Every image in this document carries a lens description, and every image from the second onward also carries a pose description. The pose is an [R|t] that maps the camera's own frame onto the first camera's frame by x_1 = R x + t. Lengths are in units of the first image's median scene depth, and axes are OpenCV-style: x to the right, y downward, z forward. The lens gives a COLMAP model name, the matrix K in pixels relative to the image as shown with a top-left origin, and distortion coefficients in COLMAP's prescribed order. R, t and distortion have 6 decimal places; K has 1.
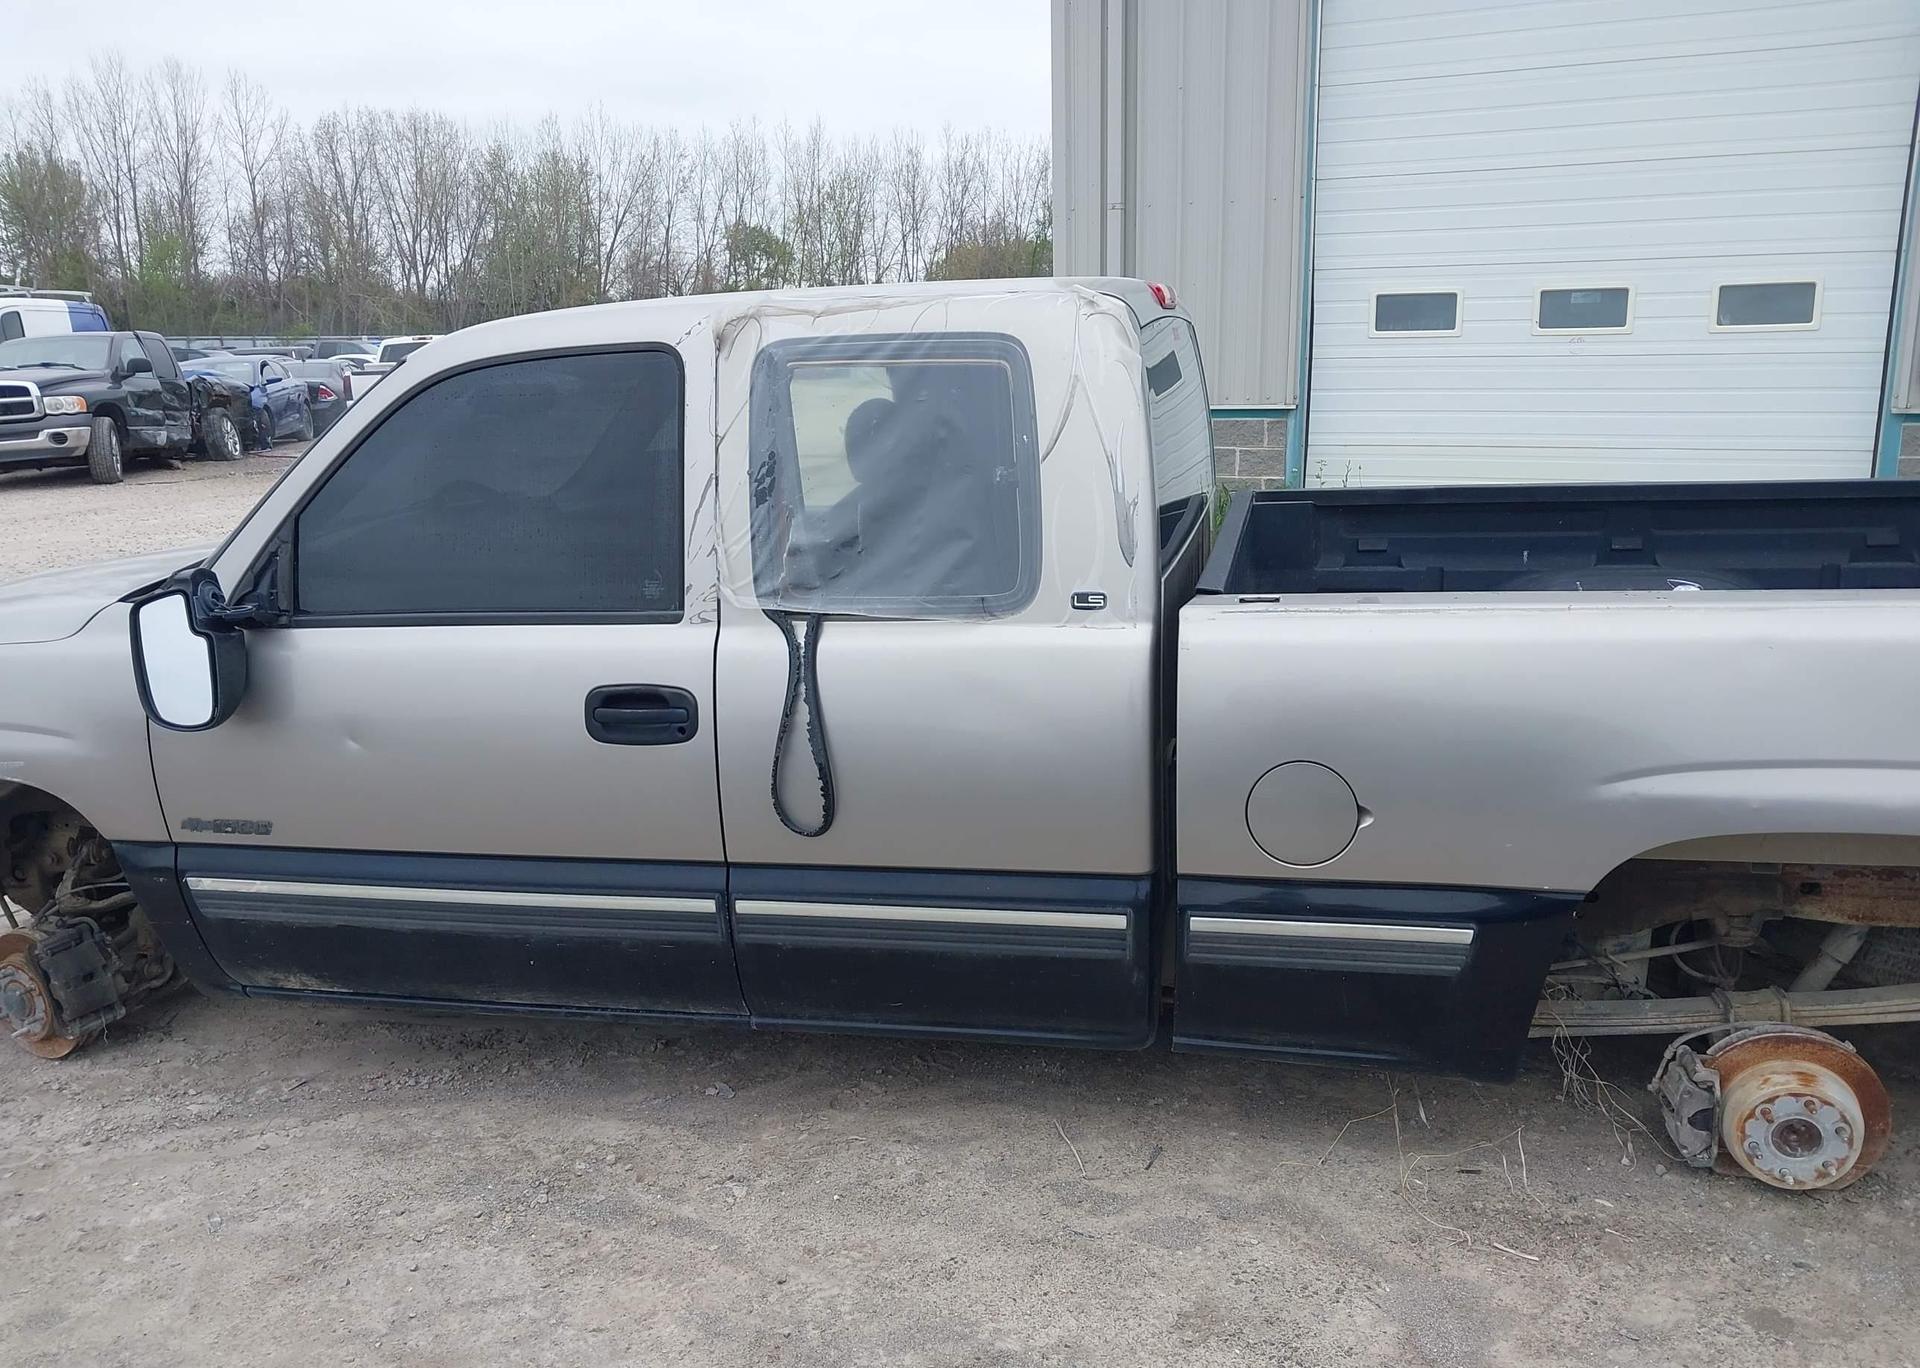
lens RADIAL K [[1526.9, 0, 963.5], [0, 1526.9, 680.9], [0, 0, 1]] dist [0.020503, -0.037251]
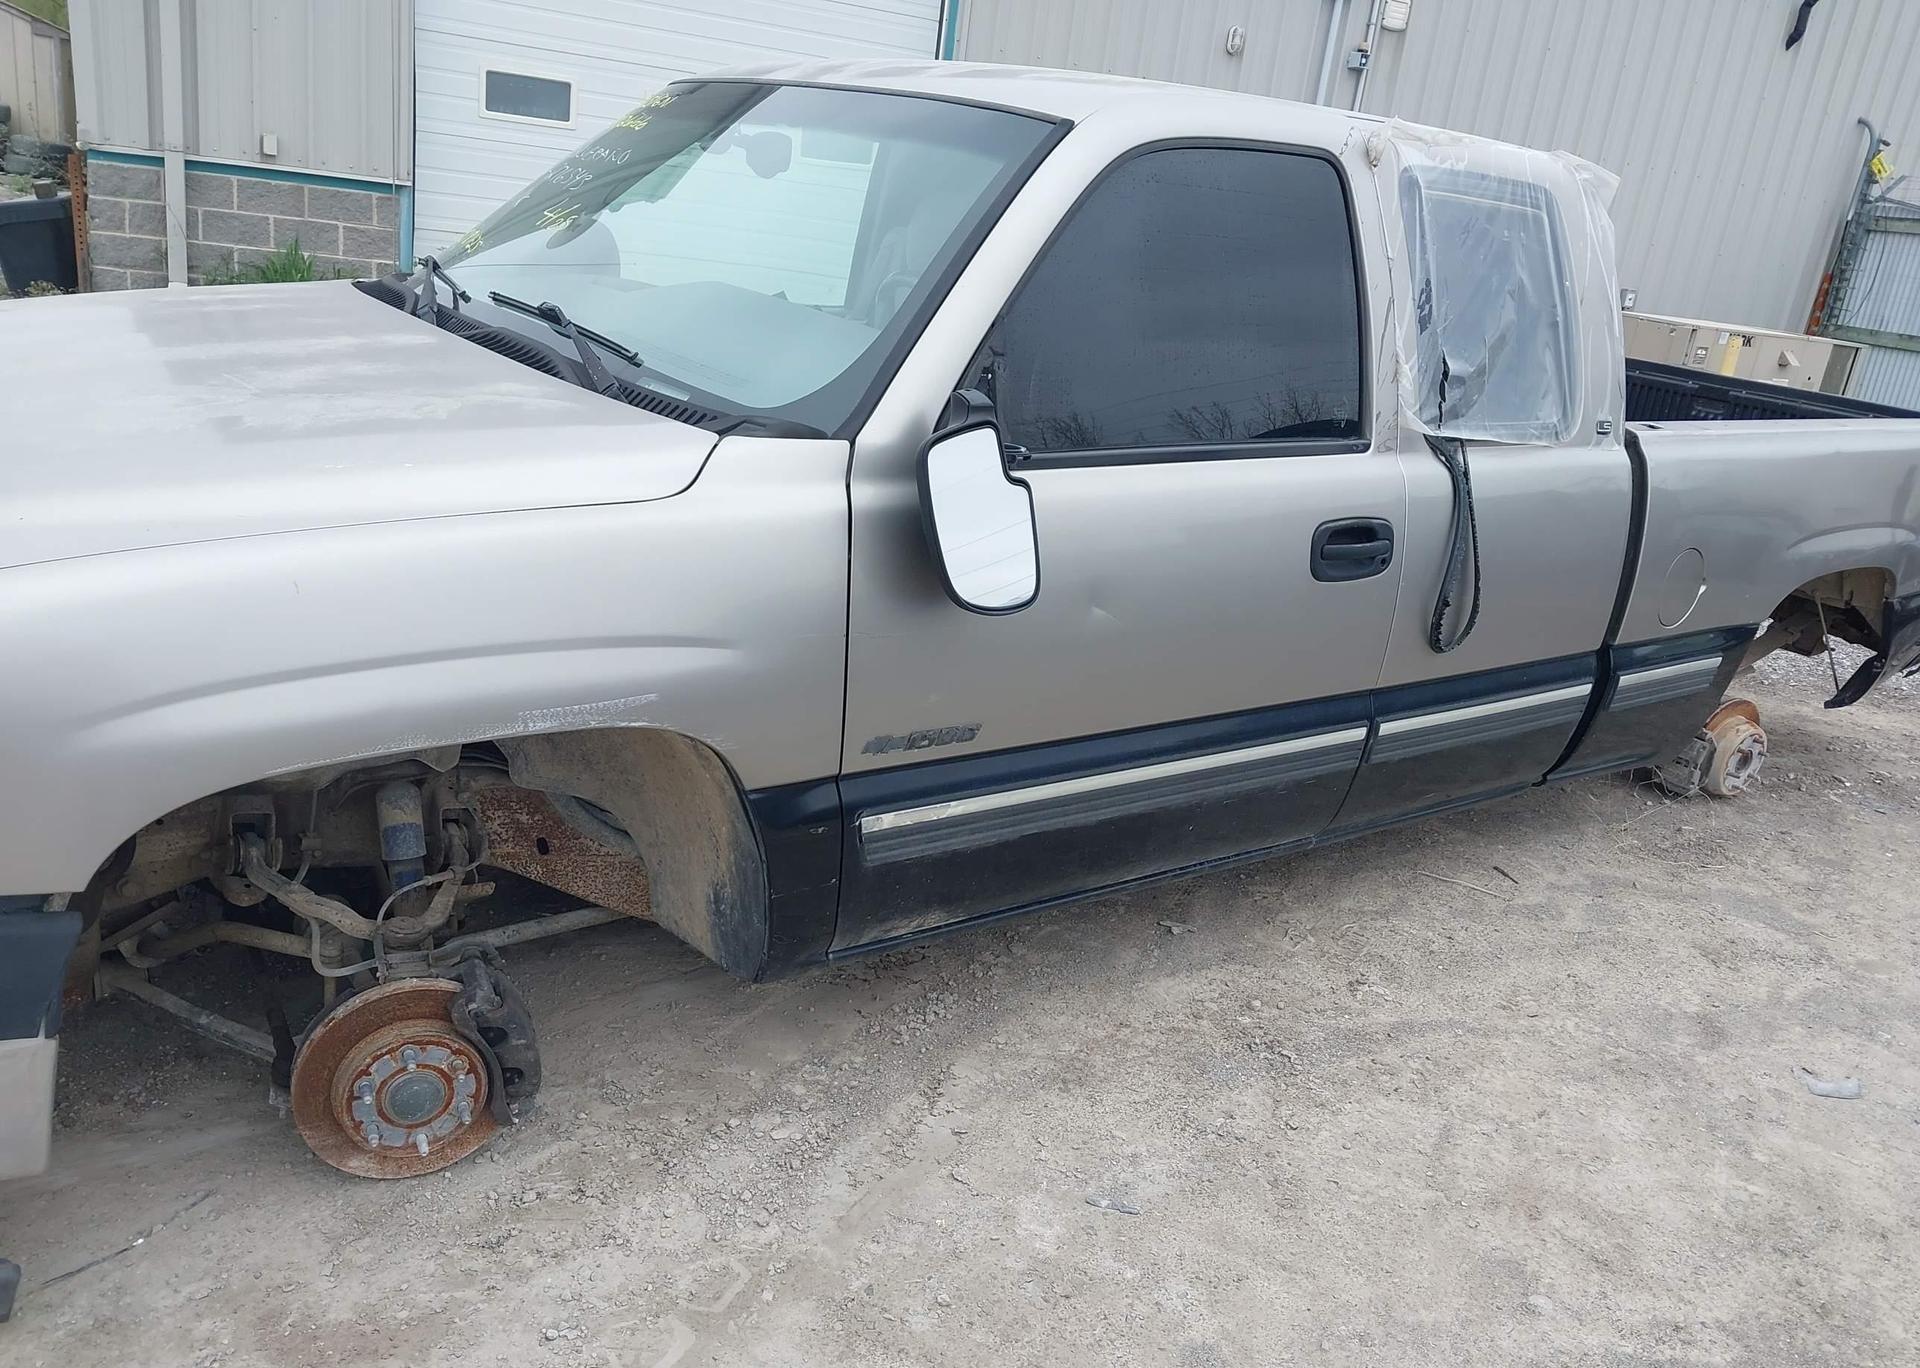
lens RADIAL K [[1532.4, 0, 969.1], [0, 1532.4, 695.4], [0, 0, 1]] dist [-0.005256, 0.011366]
pose [[0.644796, -0.138158, 0.751765, -1.108536], [0.030116, 0.987357, 0.155624, -0.044117], [-0.763761, -0.077706, 0.640805, 0.552498]]
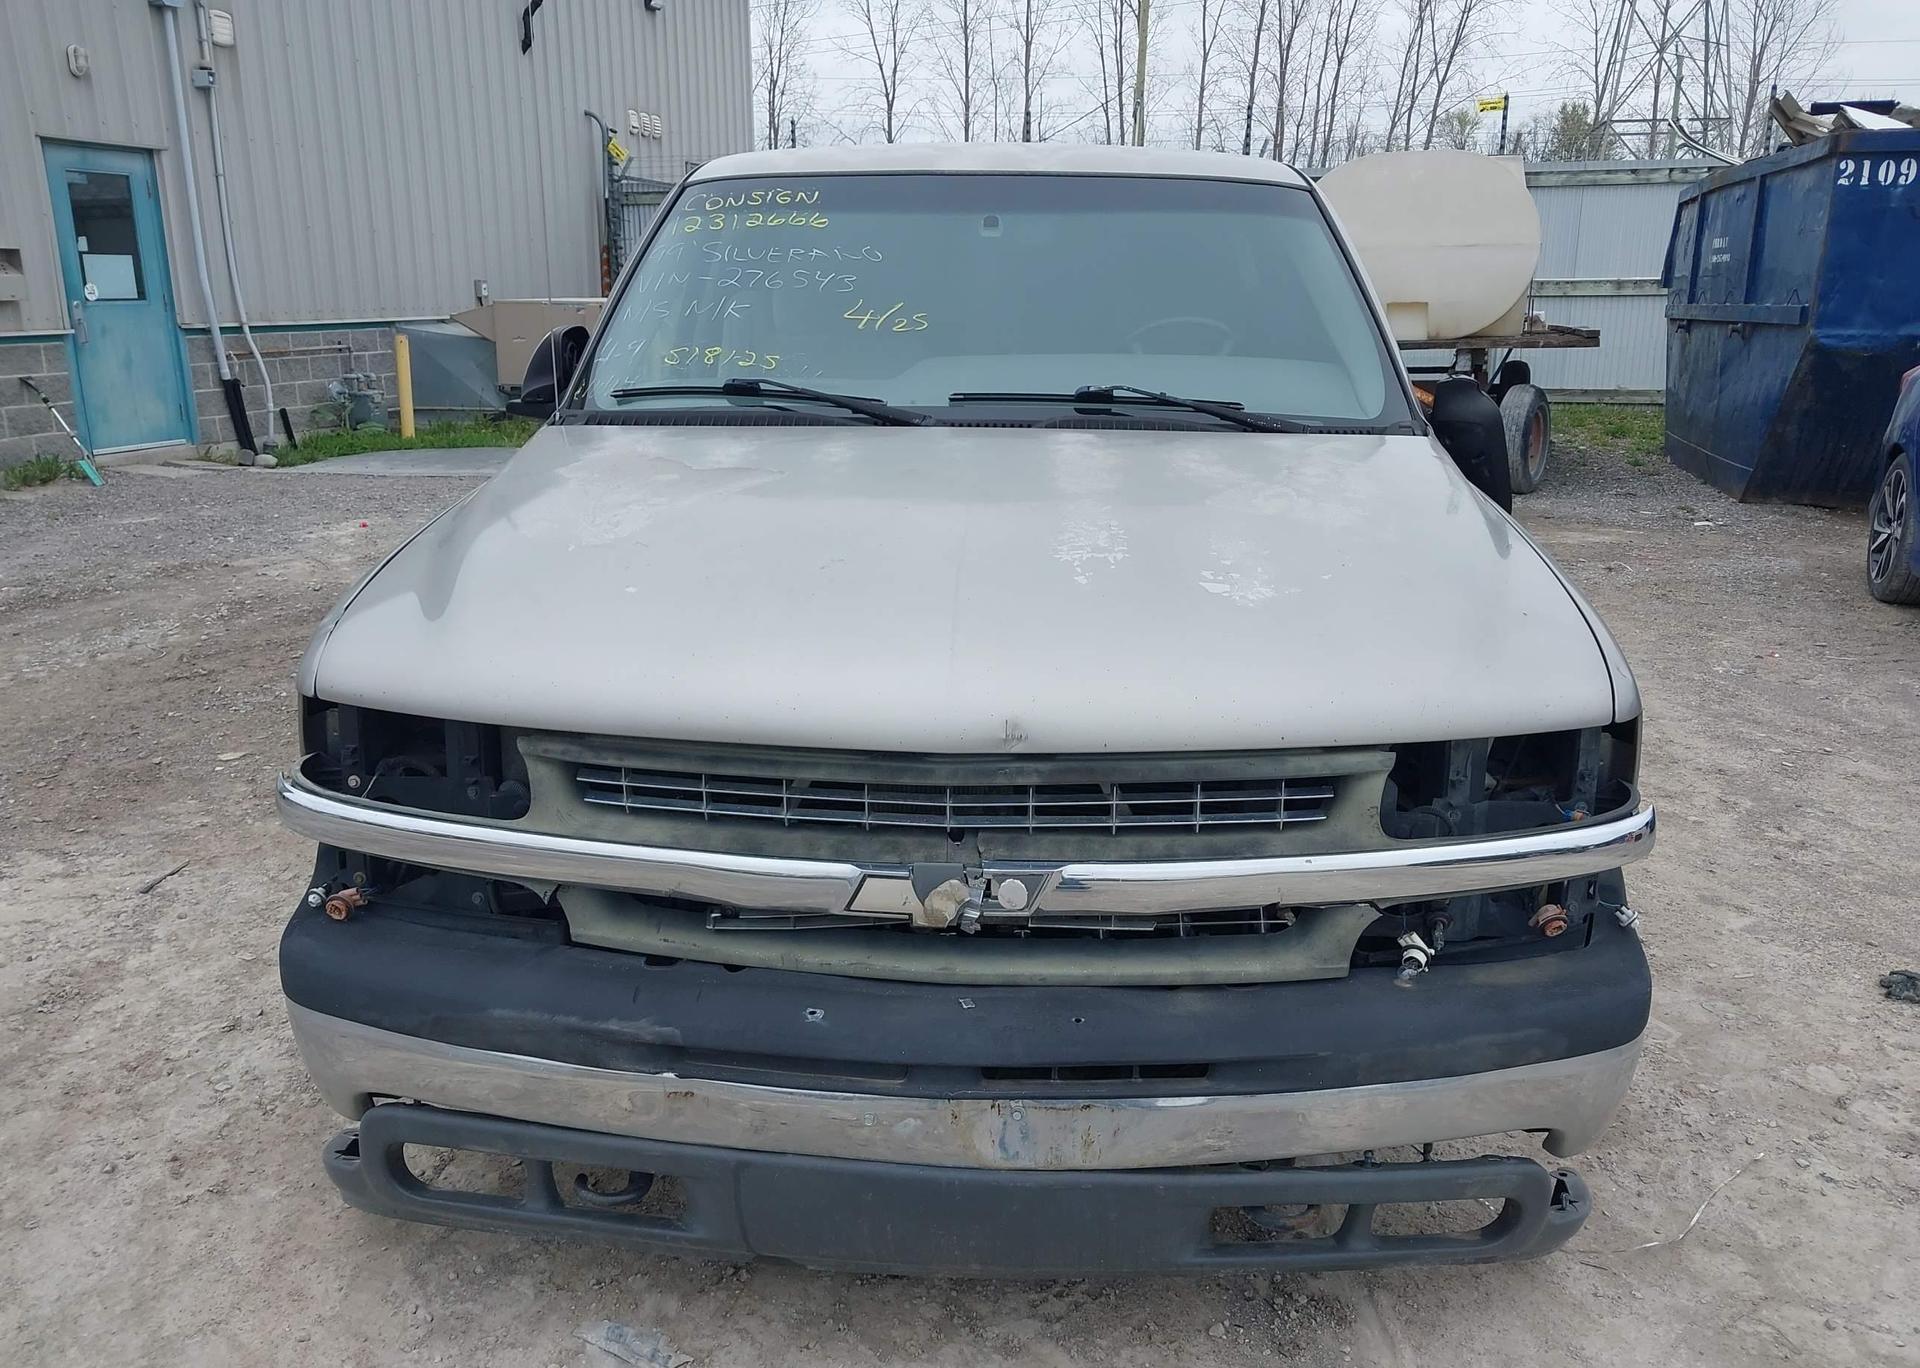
lens RADIAL K [[1539.4, 0, 954.0], [0, 1539.4, 697.6], [0, 0, 1]] dist [-0.006587, 0.021570]
pose [[-0.168823, -0.237886, 0.956509, -1.574253], [0.220787, 0.936651, 0.271916, -0.239702], [-0.960600, 0.257090, -0.105606, 1.569751]]
